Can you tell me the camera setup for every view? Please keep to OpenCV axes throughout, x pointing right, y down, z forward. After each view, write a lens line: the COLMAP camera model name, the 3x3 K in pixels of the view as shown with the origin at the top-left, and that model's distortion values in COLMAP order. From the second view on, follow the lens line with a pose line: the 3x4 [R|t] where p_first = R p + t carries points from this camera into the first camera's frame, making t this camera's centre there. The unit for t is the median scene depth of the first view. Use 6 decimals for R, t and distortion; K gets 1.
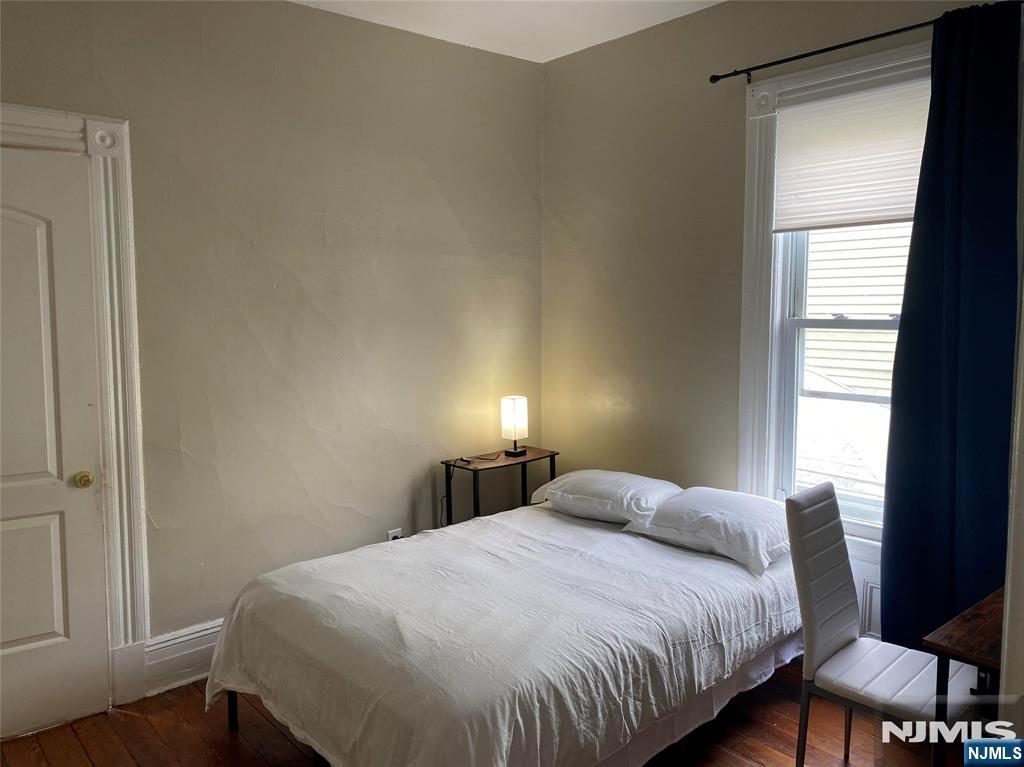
lens RADIAL K [[773.4, 0, 511.7], [0, 773.4, 379.3], [0, 0, 1]] dist [0.084272, -0.085327]
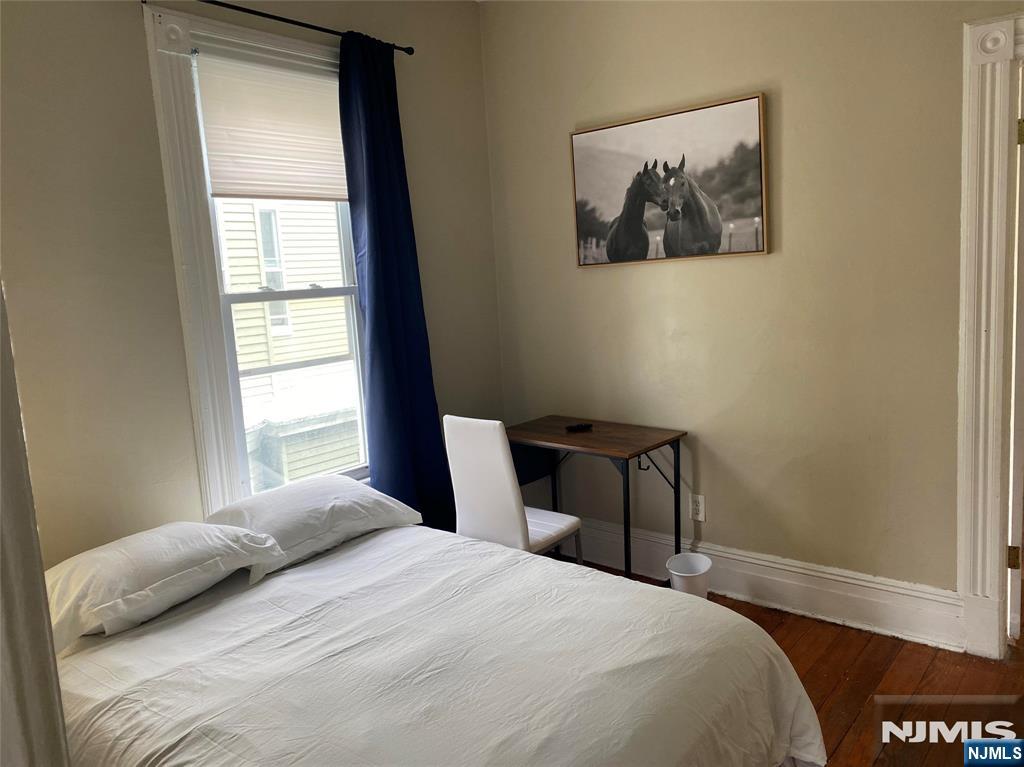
lens RADIAL K [[773.4, 0, 511.7], [0, 773.4, 379.3], [0, 0, 1]] dist [0.084272, -0.085327]
pose [[-0.162851, -0.126087, 0.978561, -0.665679], [0.152066, 0.976743, 0.151159, -0.076449], [-0.974862, 0.173422, -0.139890, 0.915613]]
